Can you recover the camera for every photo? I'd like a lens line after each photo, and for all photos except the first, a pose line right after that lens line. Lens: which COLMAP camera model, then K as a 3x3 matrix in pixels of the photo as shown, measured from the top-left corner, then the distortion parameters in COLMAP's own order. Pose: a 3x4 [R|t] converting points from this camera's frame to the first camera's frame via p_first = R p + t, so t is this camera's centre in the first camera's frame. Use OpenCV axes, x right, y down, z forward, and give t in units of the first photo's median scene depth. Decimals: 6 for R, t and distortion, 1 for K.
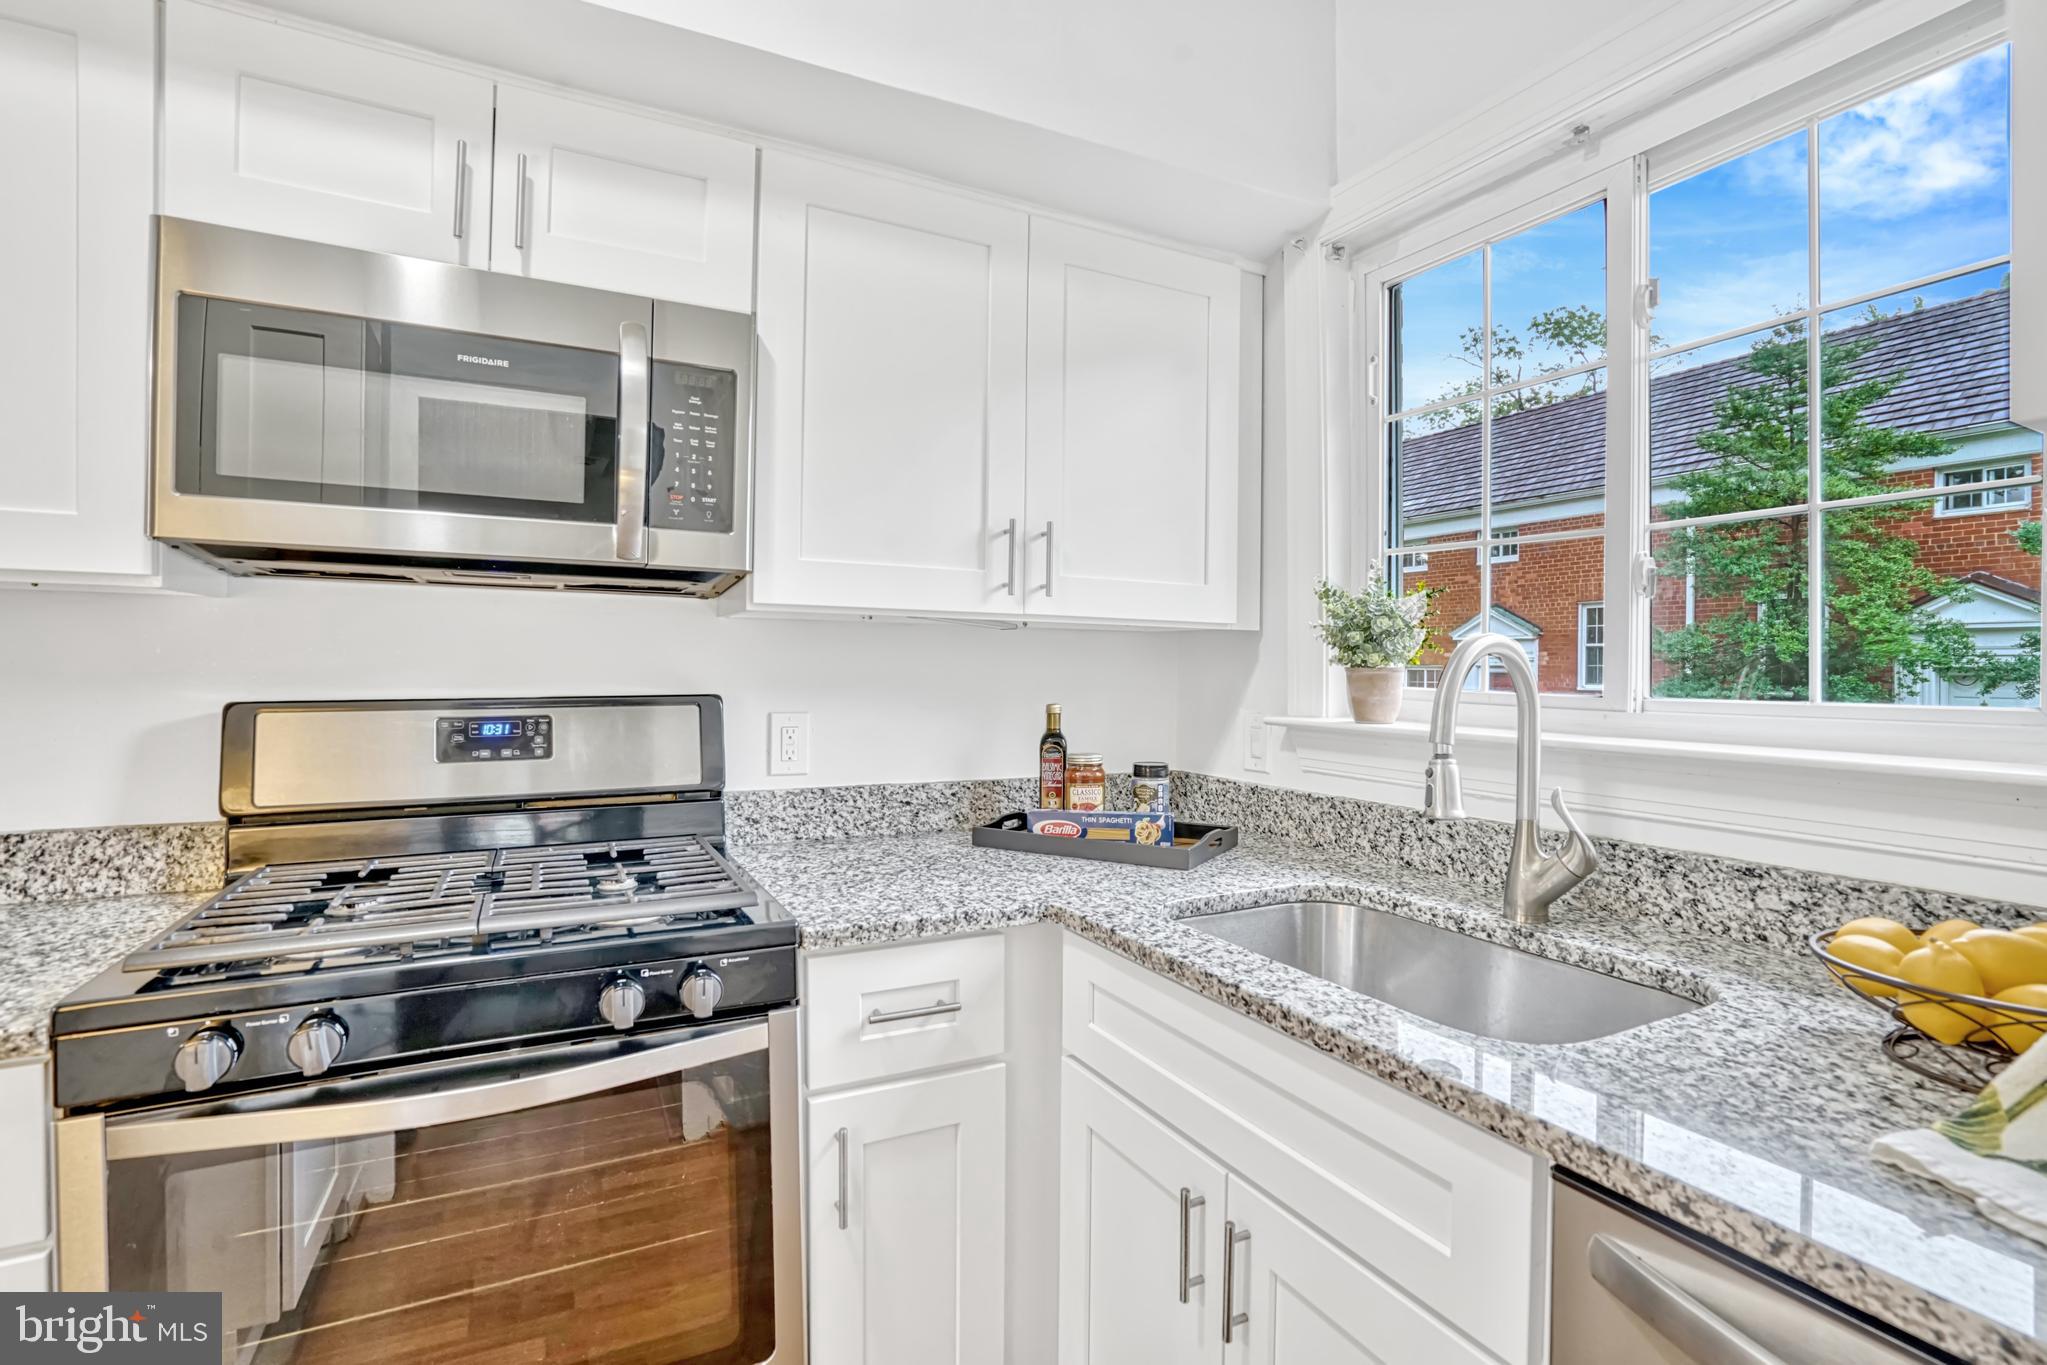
lens RADIAL K [[969.6, 0, 1009.9], [0, 969.6, 664.6], [0, 0, 1]] dist [-0.046925, 0.011094]
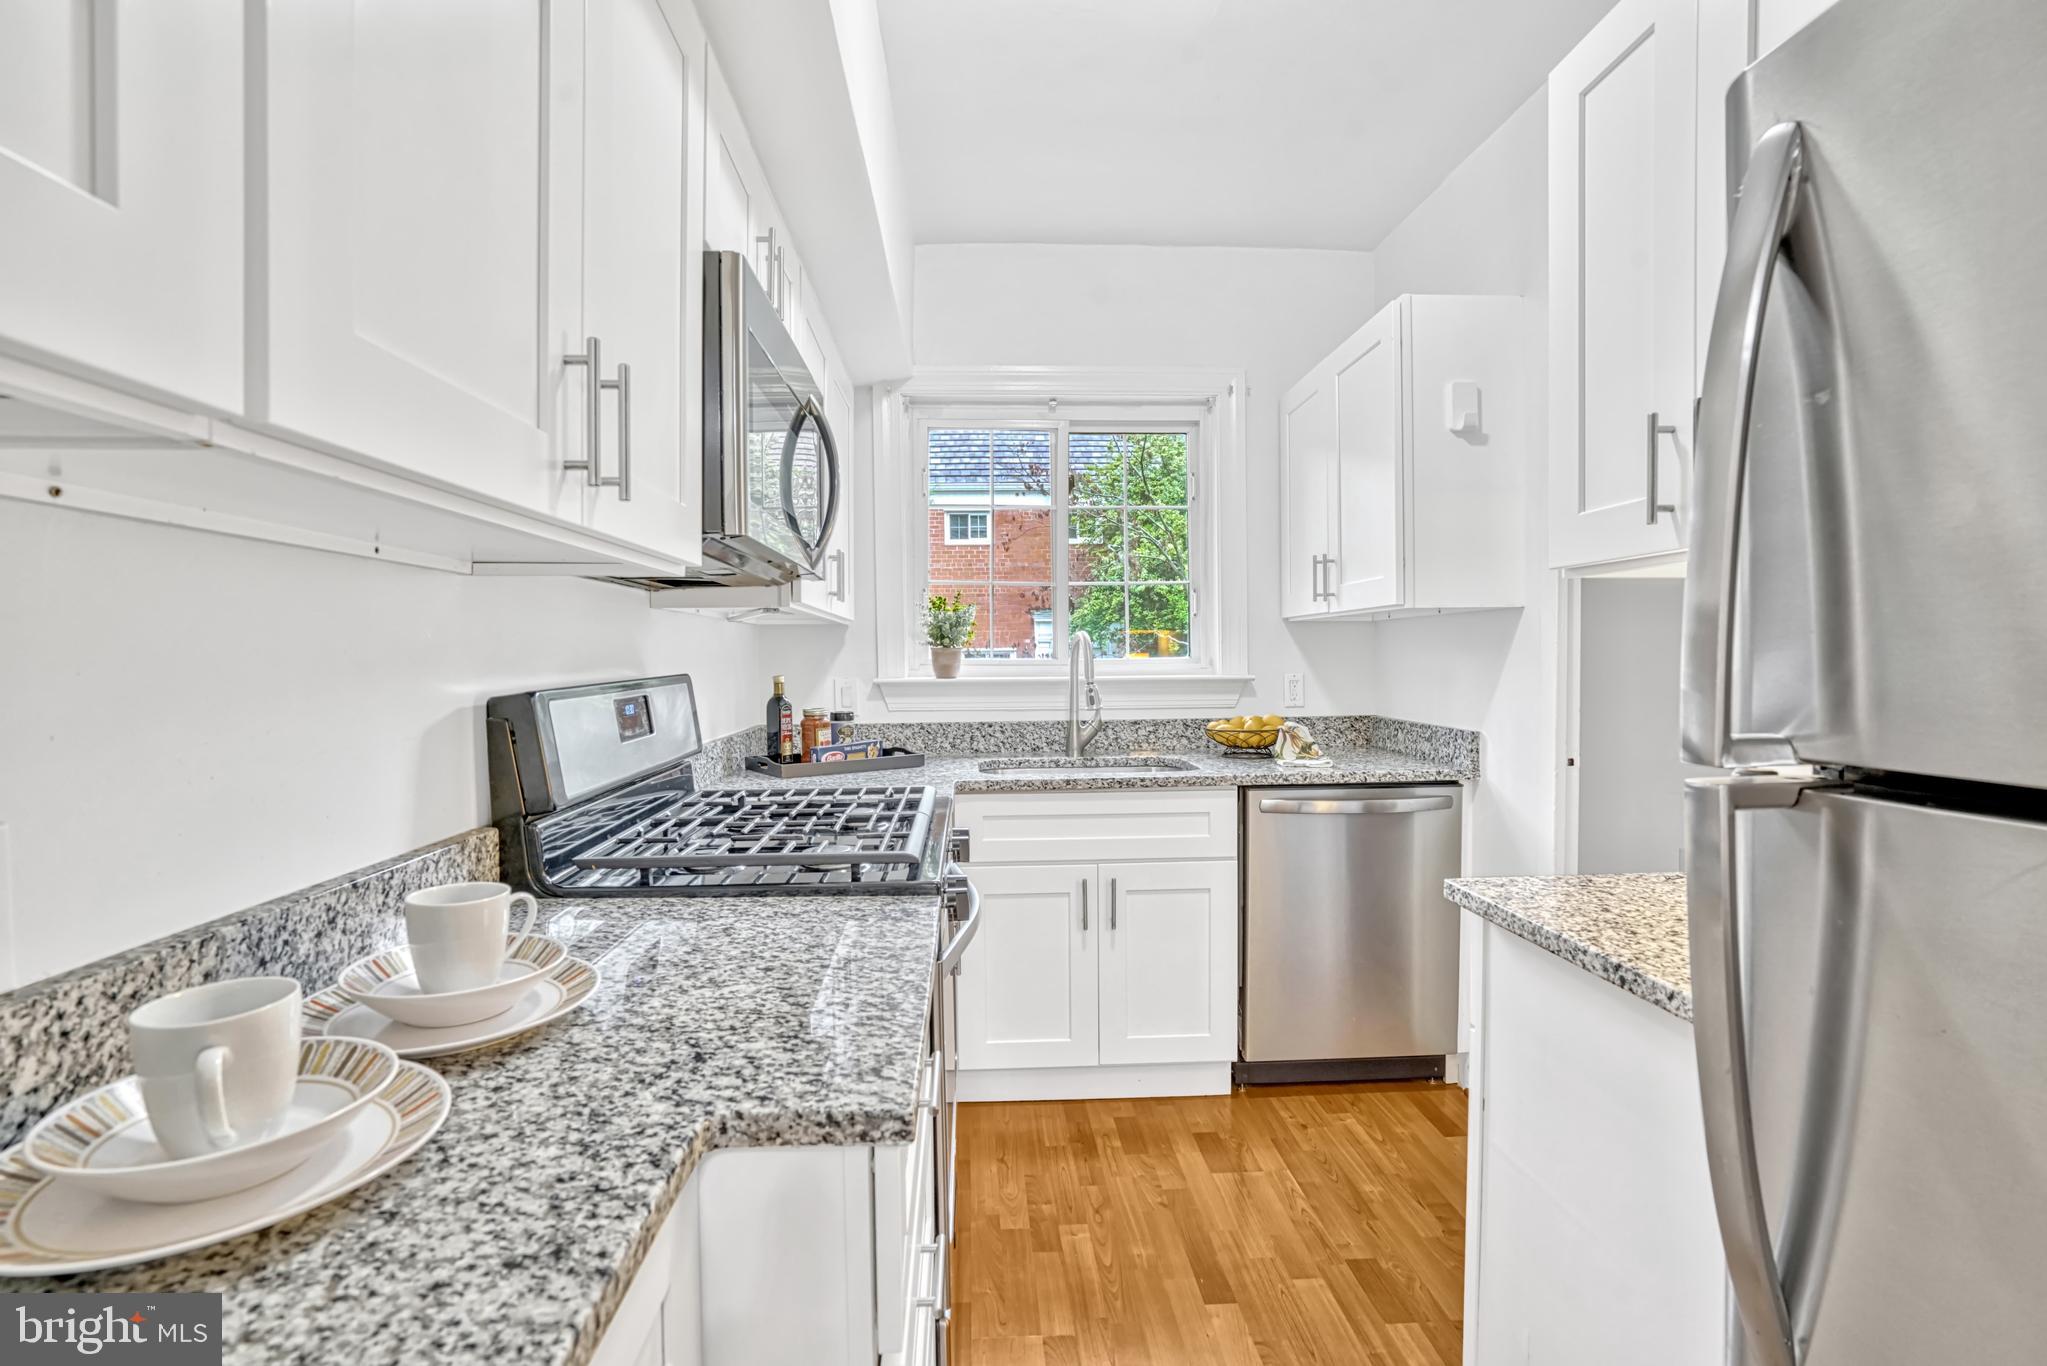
lens RADIAL K [[969.6, 0, 1033.8], [0, 969.6, 673.9], [0, 0, 1]] dist [-0.046925, 0.011094]
pose [[0.383122, -0.030329, 0.923200, -1.576542], [0.010113, 0.999539, 0.028640, 0.003101], [-0.923642, -0.001636, 0.383252, 0.198913]]
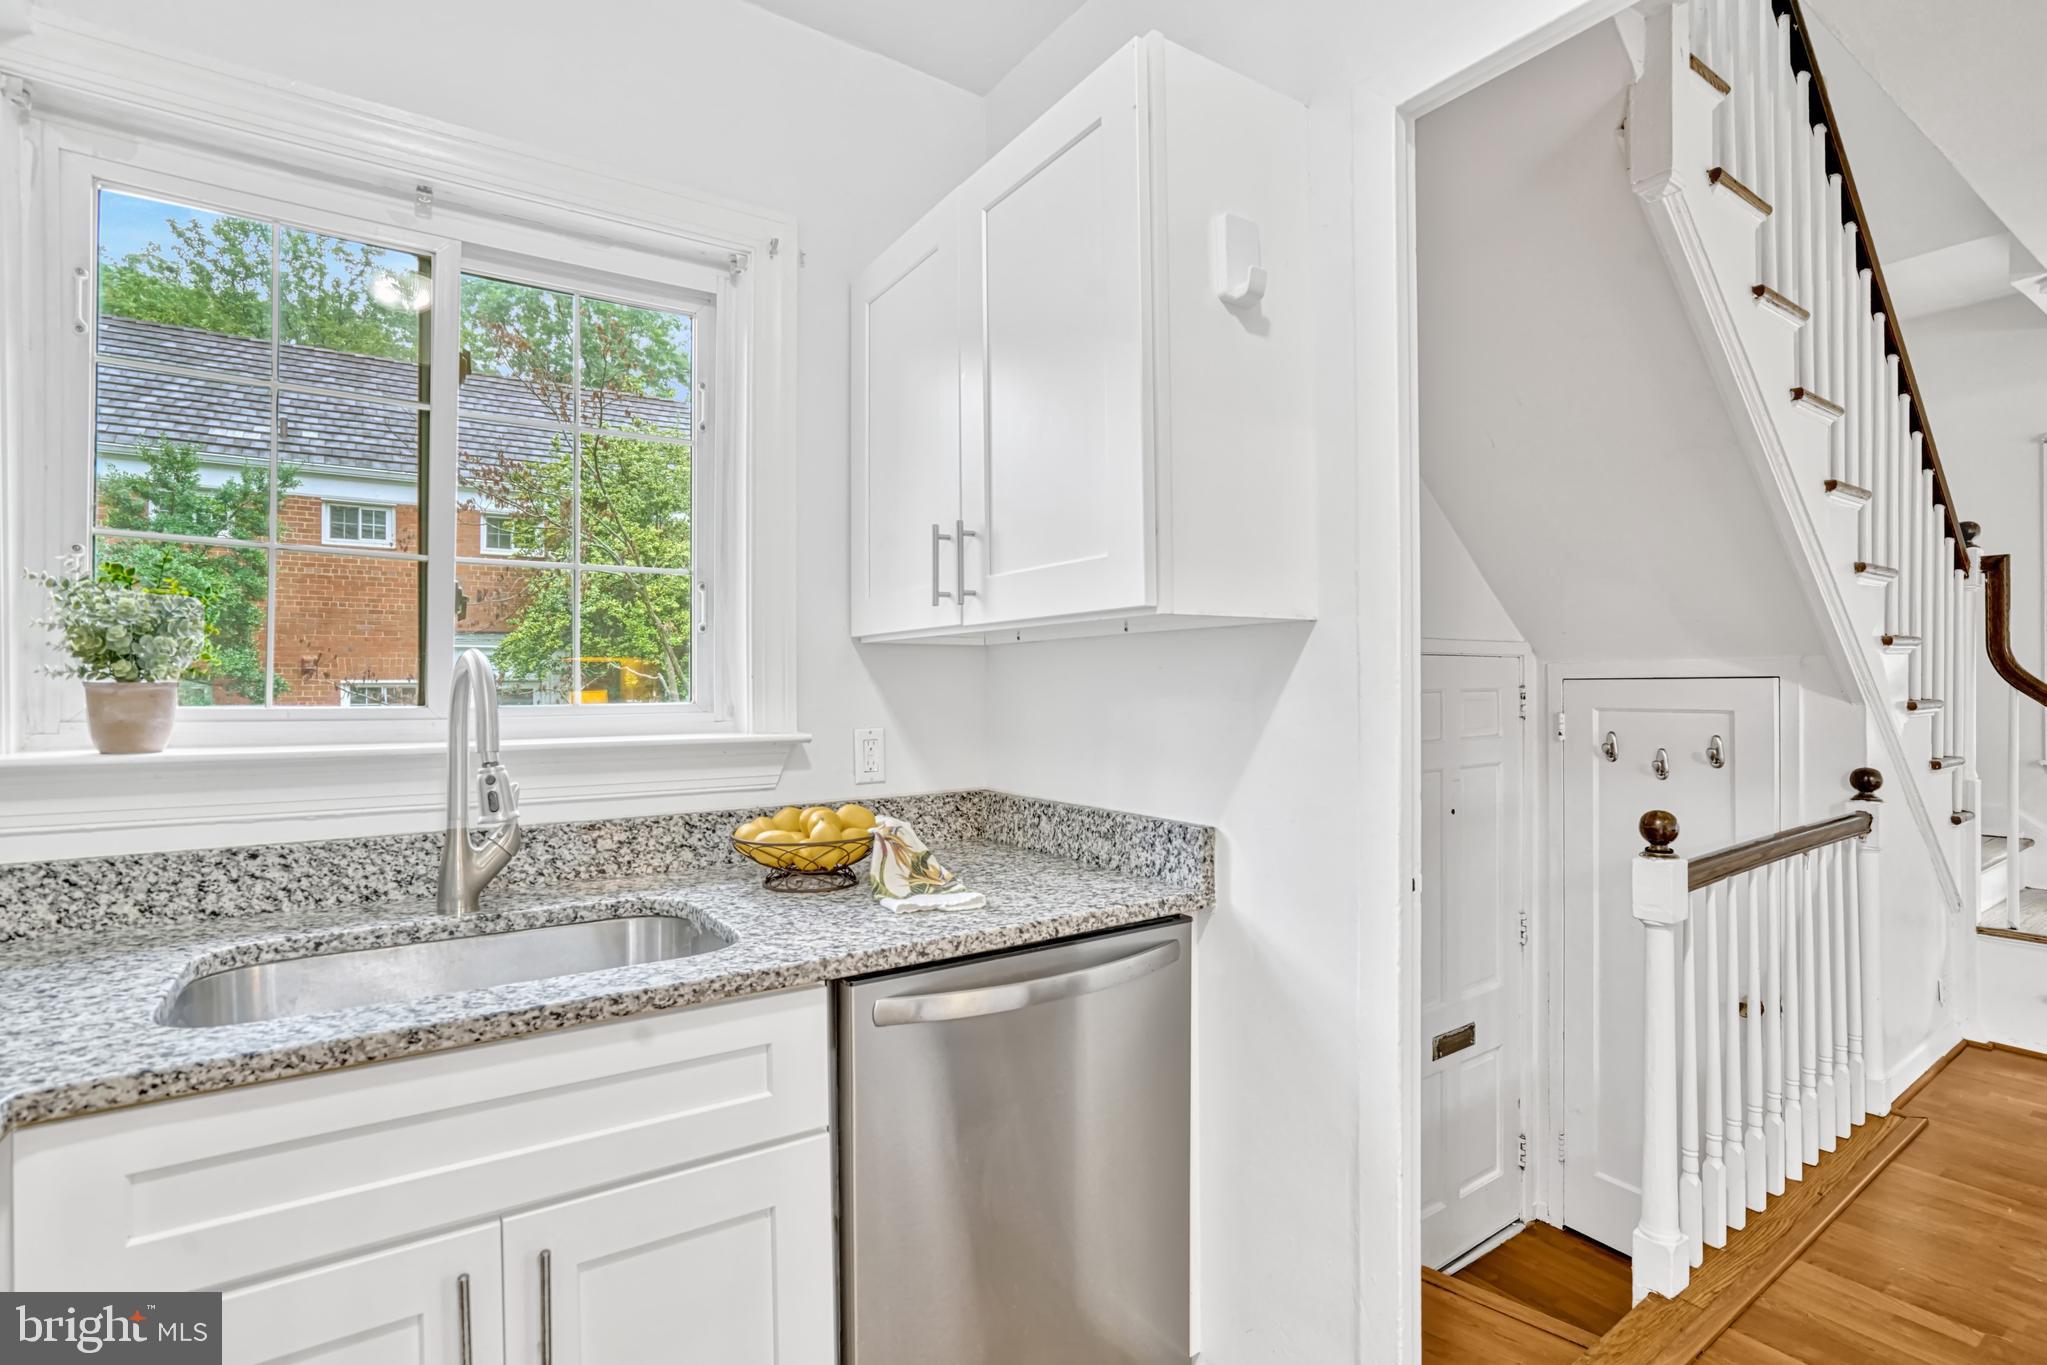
lens RADIAL K [[969.6, 0, 1017.1], [0, 969.6, 674.1], [0, 0, 1]] dist [-0.046925, 0.011094]
pose [[-0.135076, 0.001961, 0.990833, -0.607634], [0.001620, 0.999997, -0.001759, -0.001416], [-0.990834, 0.001367, -0.135079, 0.498439]]
